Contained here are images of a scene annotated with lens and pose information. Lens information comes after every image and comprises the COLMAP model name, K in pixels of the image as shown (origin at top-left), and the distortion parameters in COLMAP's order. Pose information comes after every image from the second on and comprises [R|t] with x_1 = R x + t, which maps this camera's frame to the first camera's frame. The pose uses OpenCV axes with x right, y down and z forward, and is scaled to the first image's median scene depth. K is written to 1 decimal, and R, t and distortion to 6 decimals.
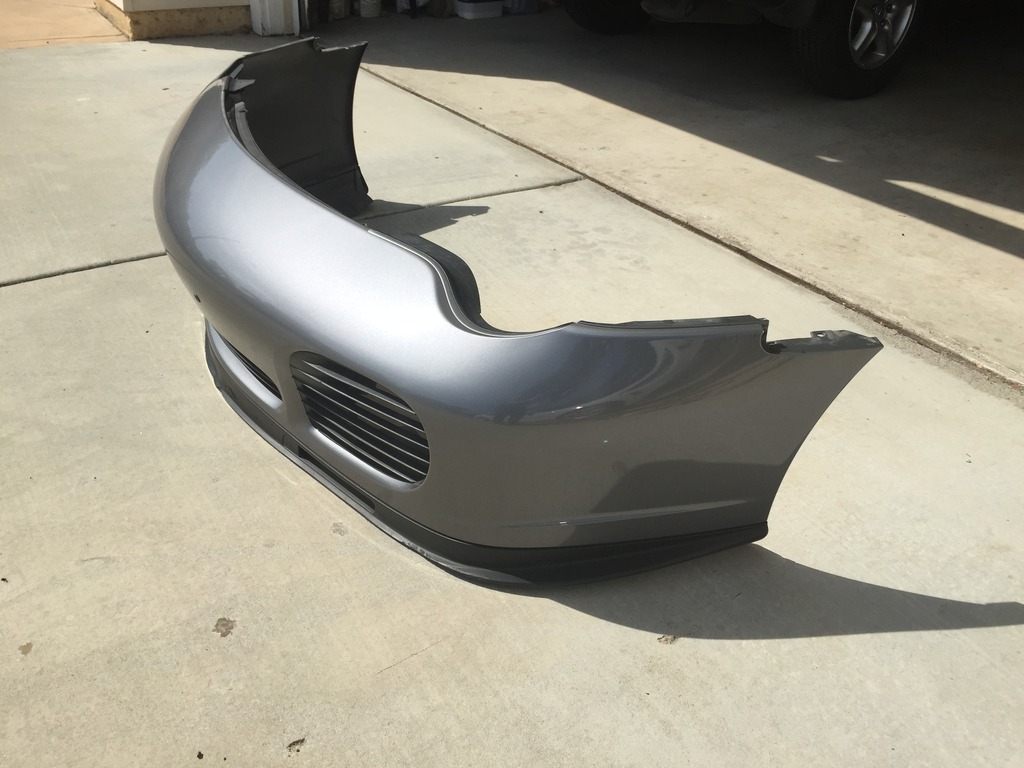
lens RADIAL K [[878.4, 0, 512.0], [0, 878.4, 384.0], [0, 0, 1]] dist [0.085066, -0.119886]
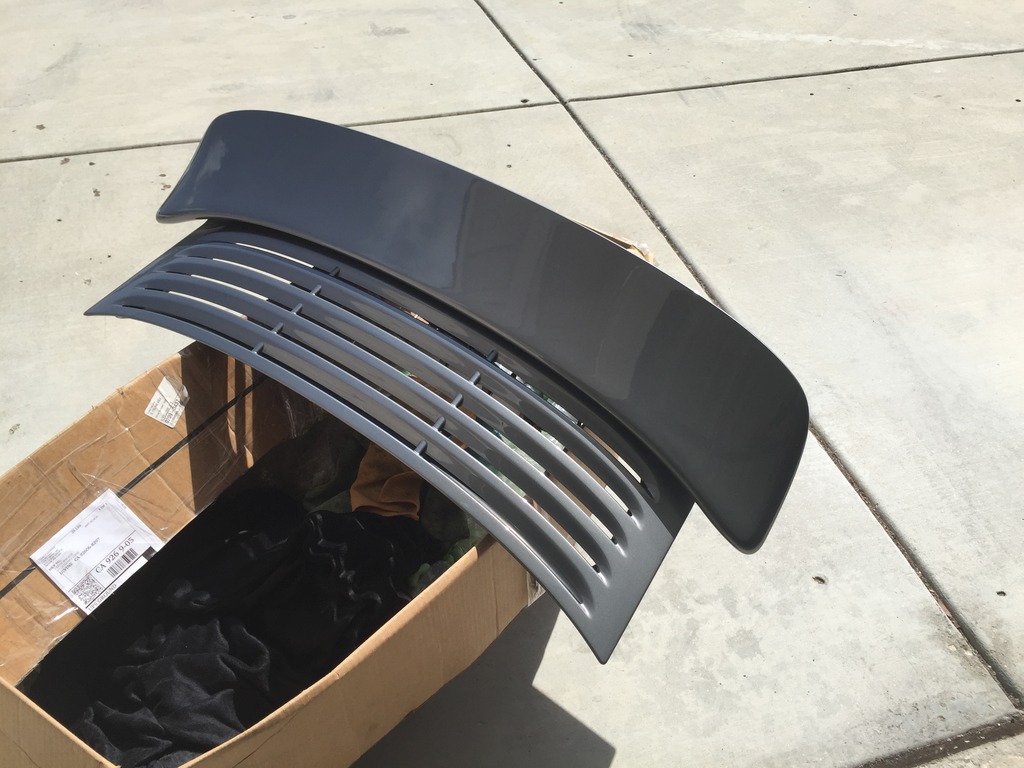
lens RADIAL K [[878.4, 0, 512.0], [0, 878.4, 384.0], [0, 0, 1]] dist [0.085066, -0.119886]
pose [[-0.297239, 0.602096, -0.741033, 0.476809], [-0.537635, 0.535834, 0.651023, -0.561366], [0.789049, 0.591914, 0.164437, 0.663707]]
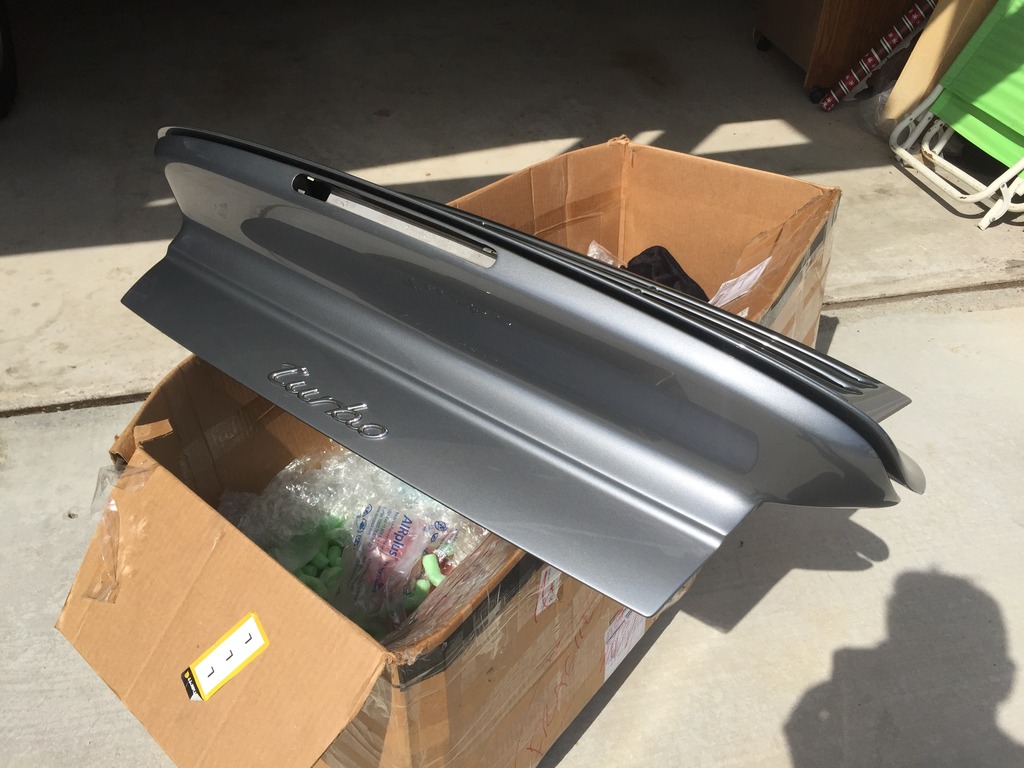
lens RADIAL K [[878.4, 0, 512.0], [0, 878.4, 384.0], [0, 0, 1]] dist [0.085066, -0.119886]
pose [[0.332144, -0.604478, 0.724076, -0.244820], [0.501967, 0.763201, 0.406882, -0.359404], [-0.798567, 0.228319, 0.556921, 0.433895]]
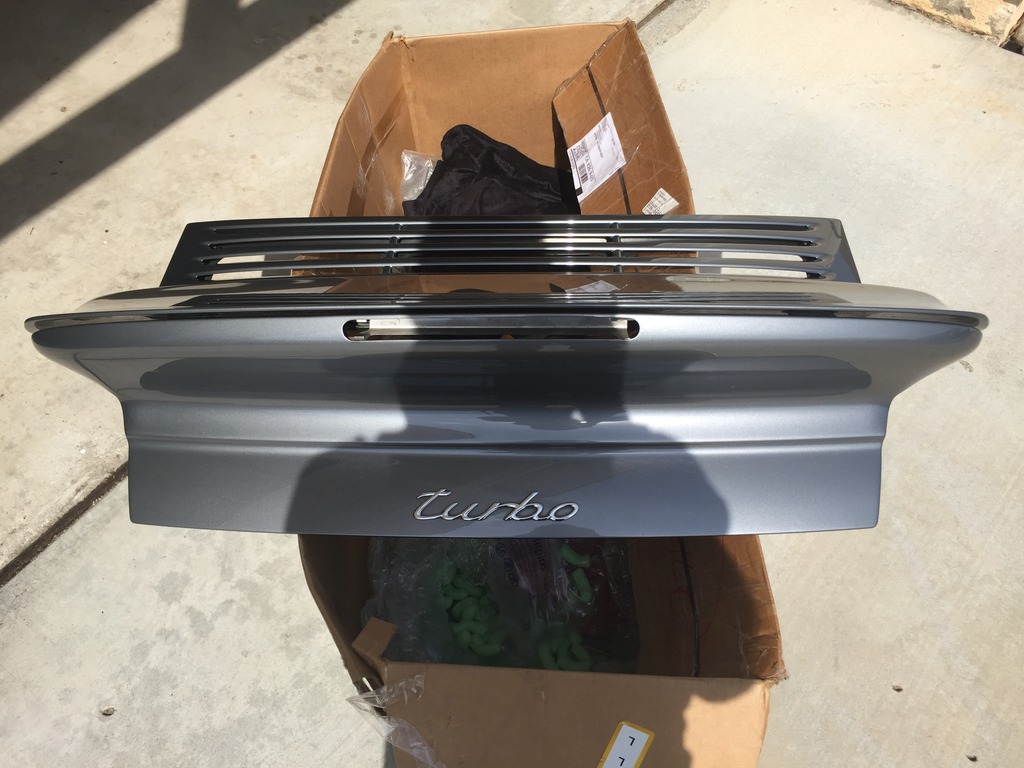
lens RADIAL K [[878.4, 0, 512.0], [0, 878.4, 384.0], [0, 0, 1]] dist [0.085066, -0.119886]
pose [[-0.317504, -0.803679, 0.503280, -0.151966], [0.507586, 0.304261, 0.806090, -0.563372], [-0.800966, 0.511395, 0.311333, 0.560184]]
